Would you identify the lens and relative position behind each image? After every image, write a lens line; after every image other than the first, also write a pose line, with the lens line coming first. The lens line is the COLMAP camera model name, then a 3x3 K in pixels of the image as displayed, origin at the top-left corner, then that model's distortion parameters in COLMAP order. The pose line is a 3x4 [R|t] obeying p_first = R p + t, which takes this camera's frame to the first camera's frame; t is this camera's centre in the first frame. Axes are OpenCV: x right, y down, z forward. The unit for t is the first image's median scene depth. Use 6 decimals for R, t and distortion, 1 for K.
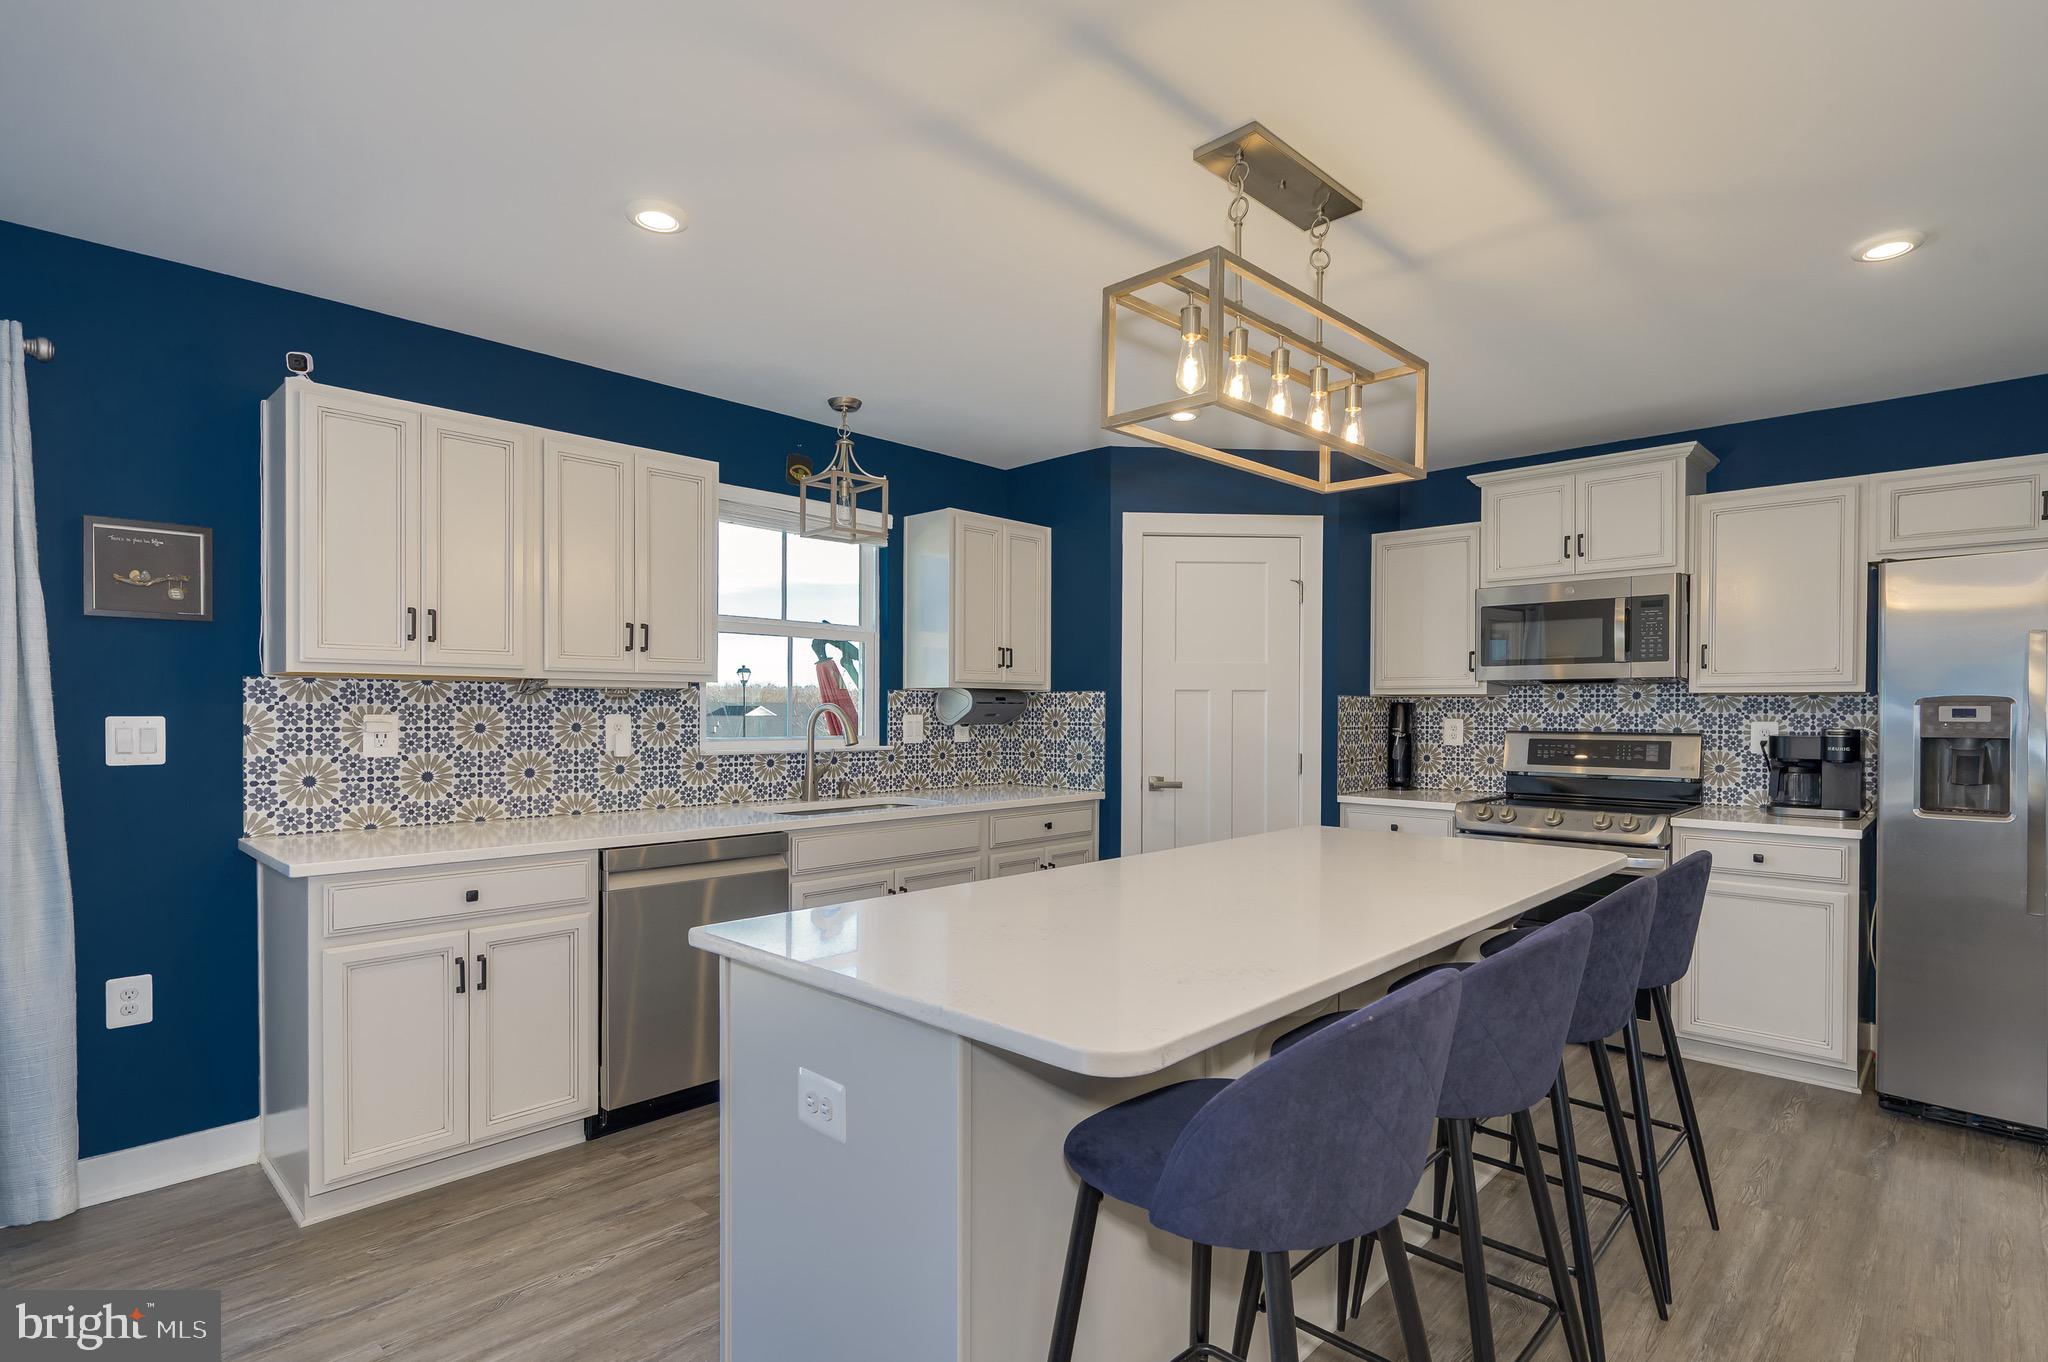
lens RADIAL K [[1006.9, 0, 1047.1], [0, 1006.9, 717.6], [0, 0, 1]] dist [-0.002629, 0.001406]
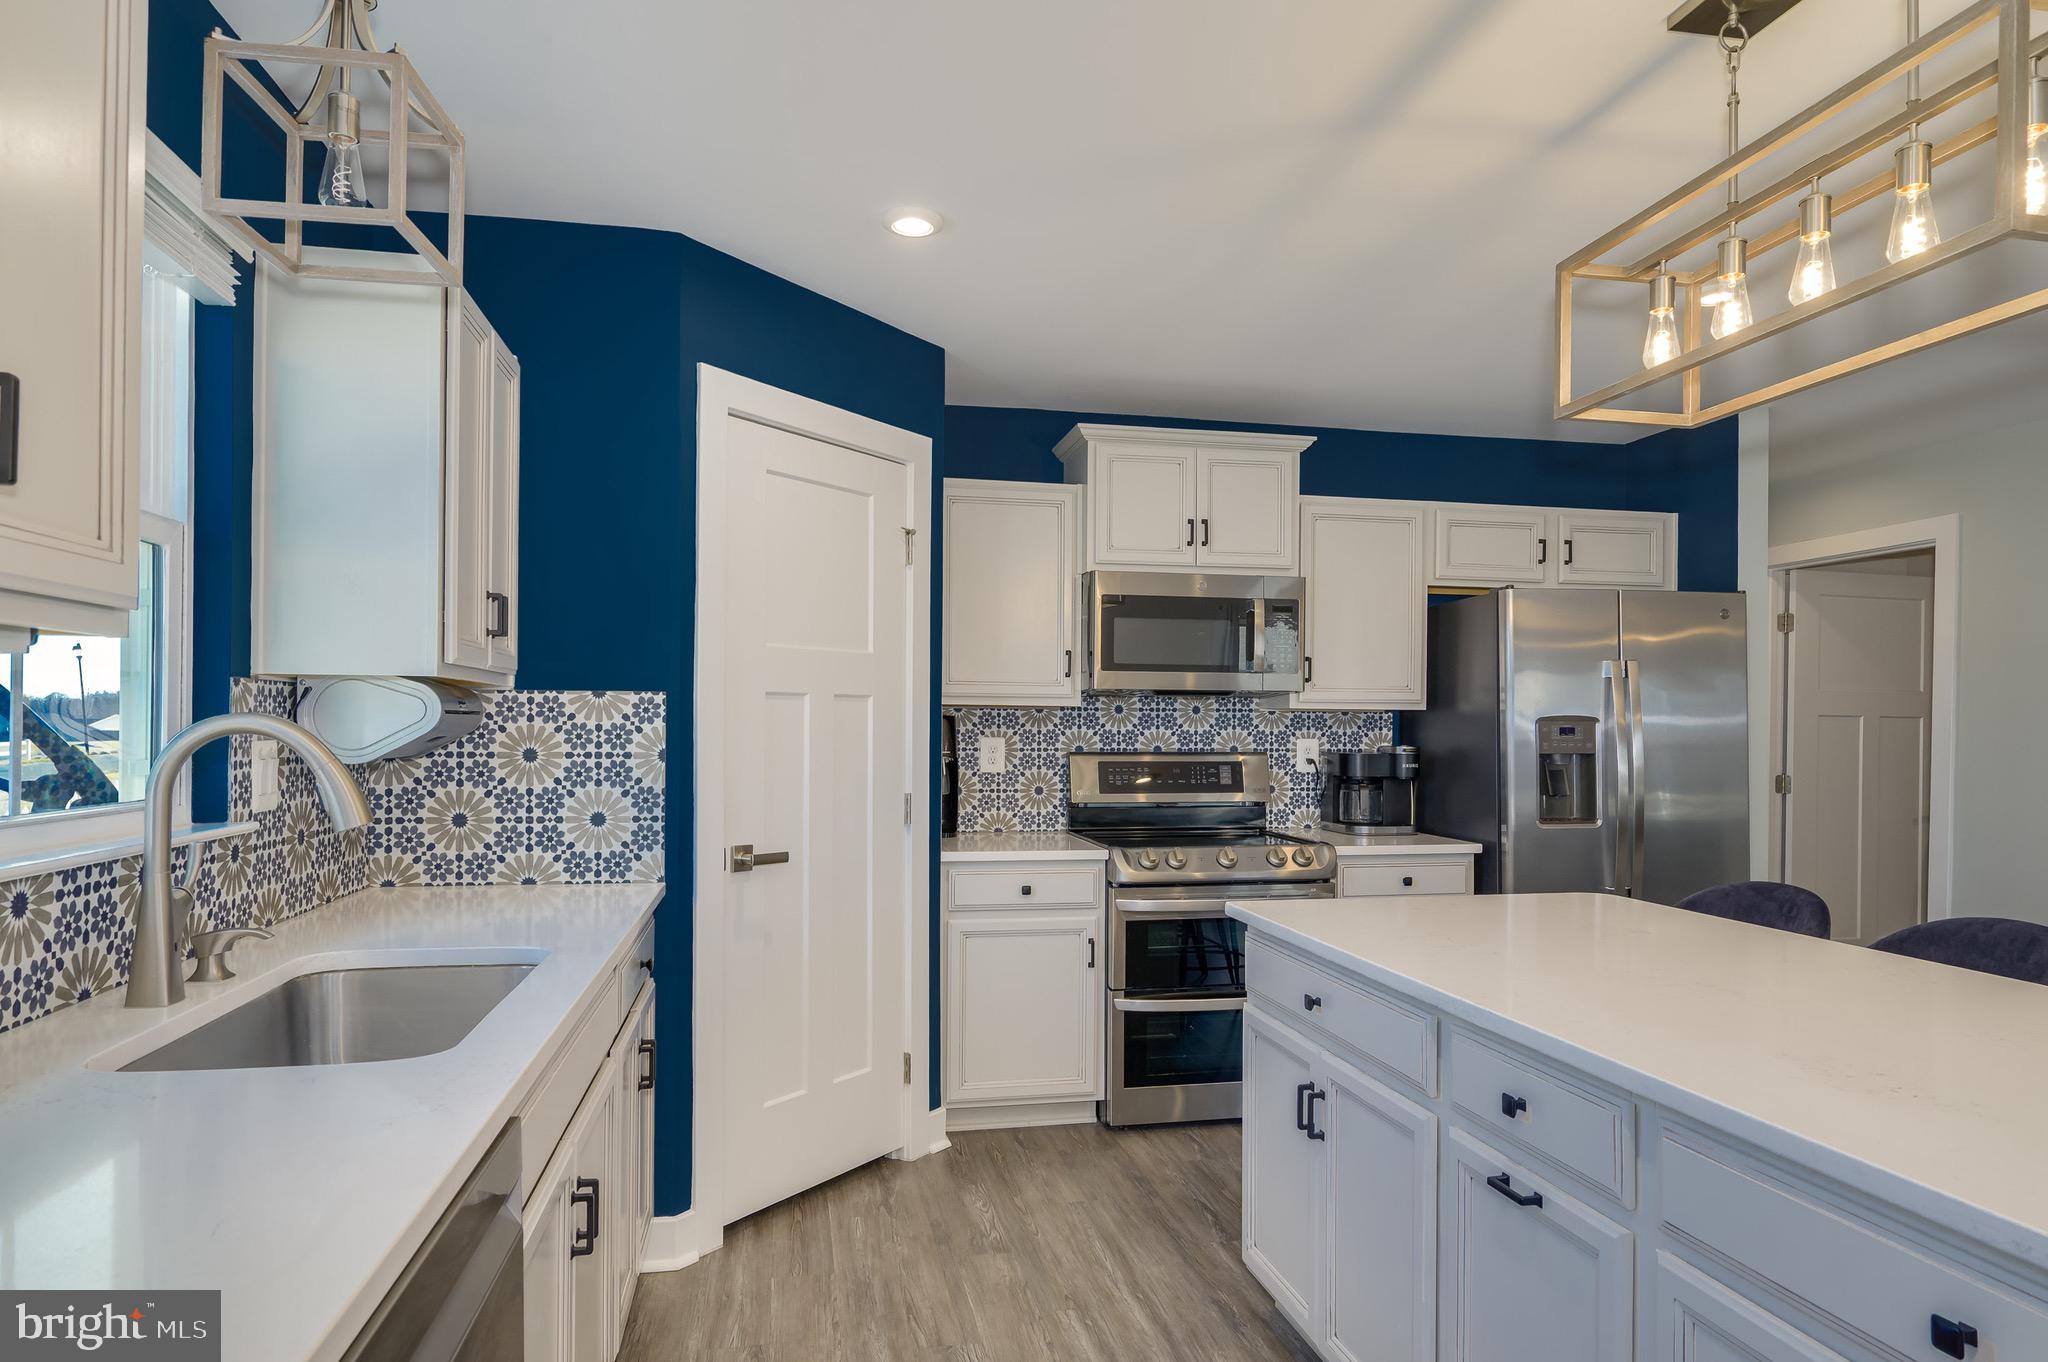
lens RADIAL K [[1230.2, 0, 1041.1], [0, 1230.2, 722.5], [0, 0, 1]] dist [-0.005586, -0.000379]
pose [[0.577399, 0.000891, 0.816462, -0.367544], [0.002199, 0.999994, -0.002646, -0.008392], [-0.816459, 0.003323, 0.577393, 0.482586]]
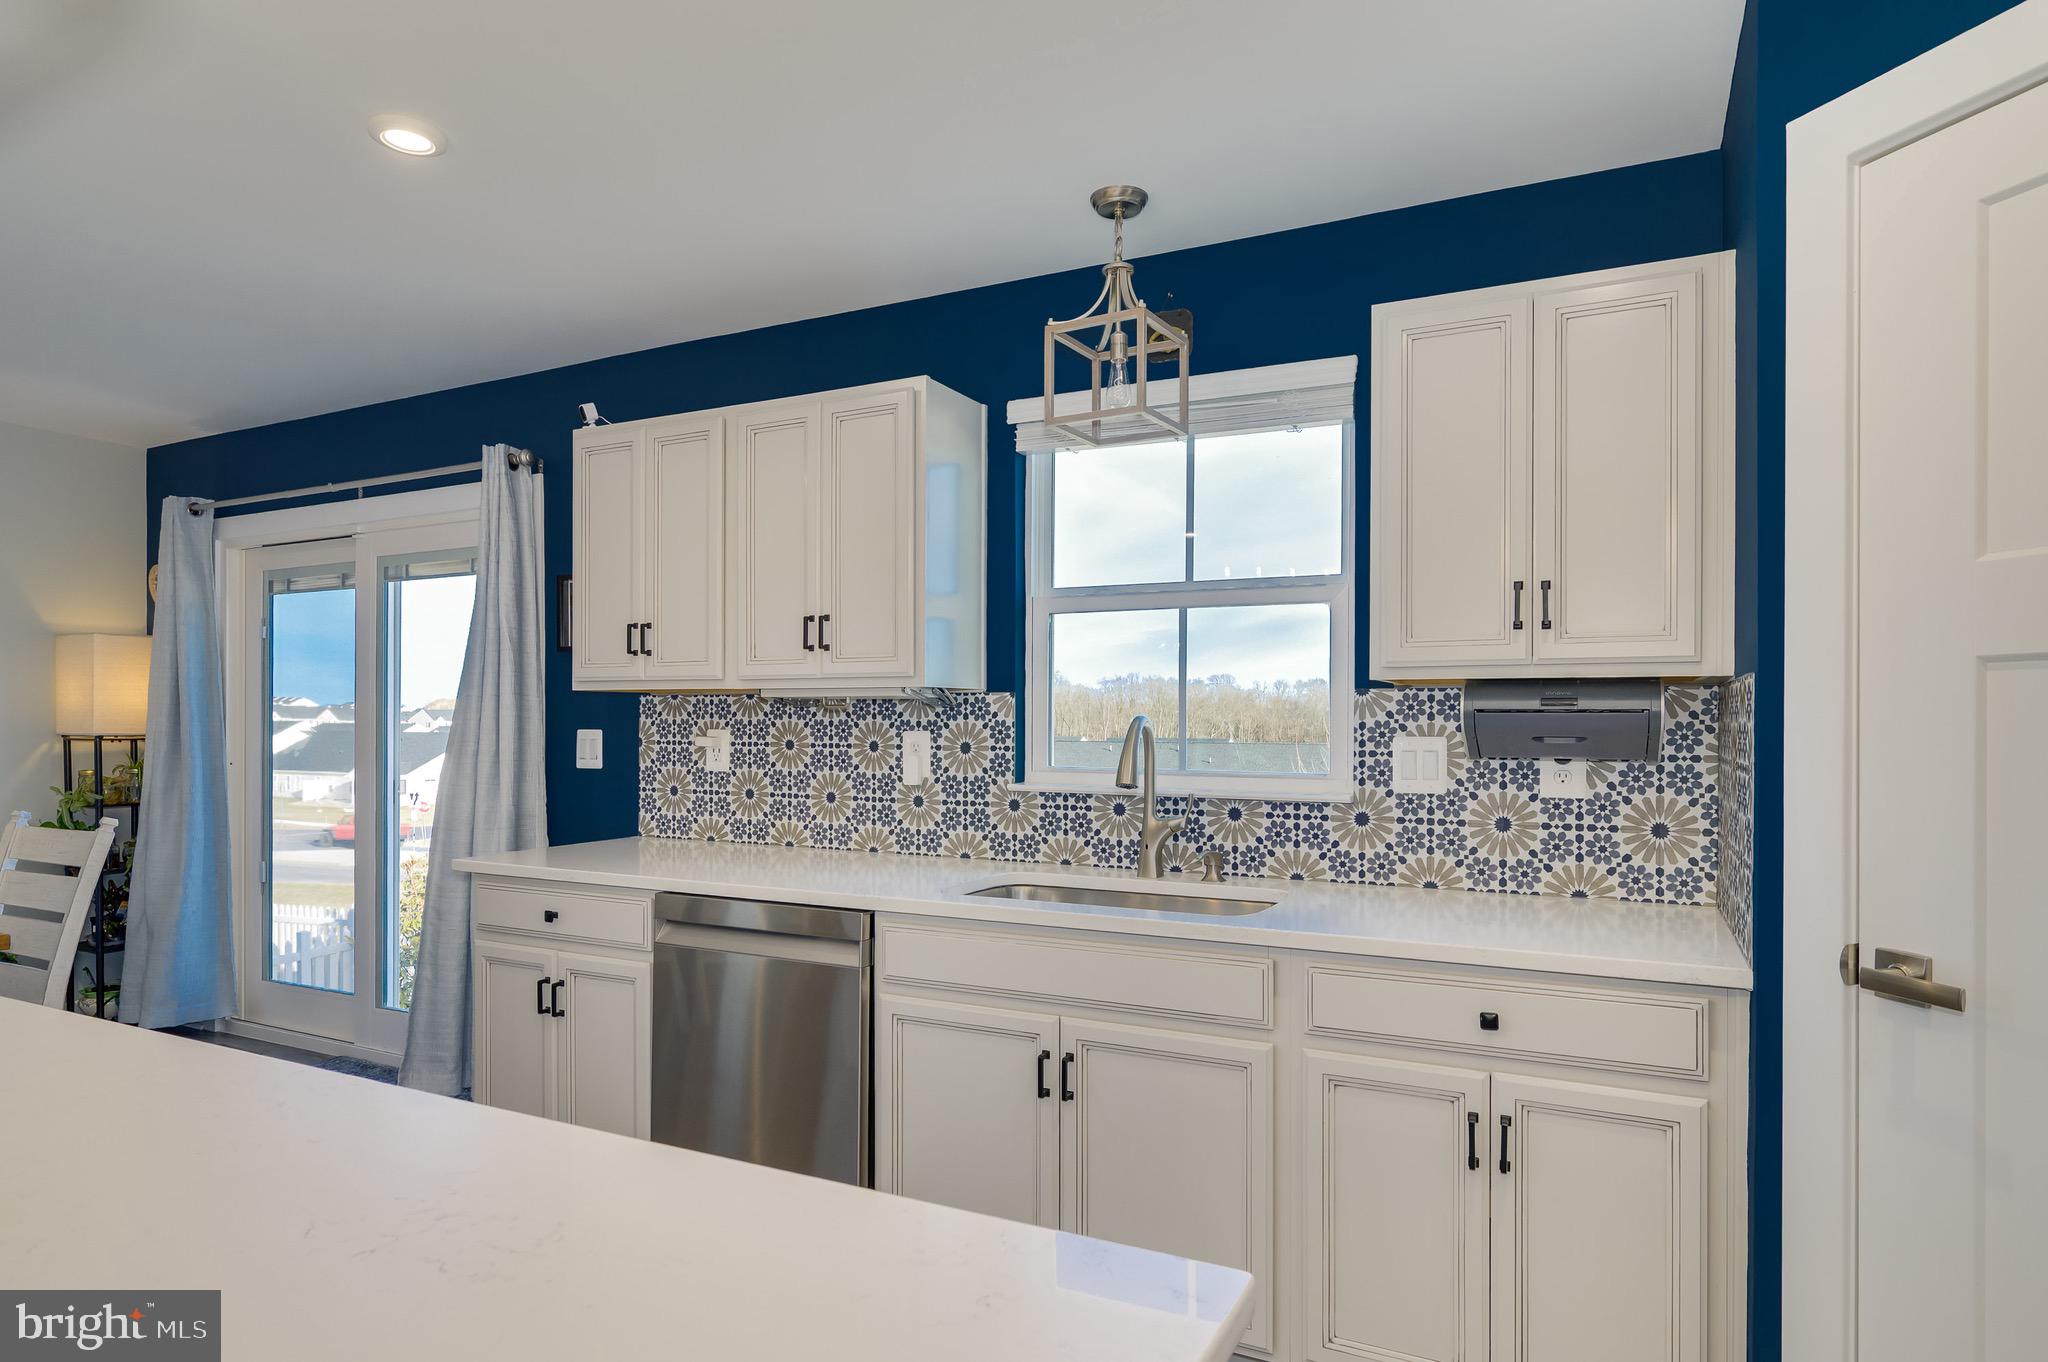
lens RADIAL K [[1076.2, 0, 1077.6], [0, 1076.2, 750.5], [0, 0, 1]] dist [-0.040709, 0.000373]
pose [[0.323836, 0.023732, -0.945815, 0.333001], [-0.010627, 0.999714, 0.021446, -0.006141], [0.946053, 0.003106, 0.323996, 0.689625]]
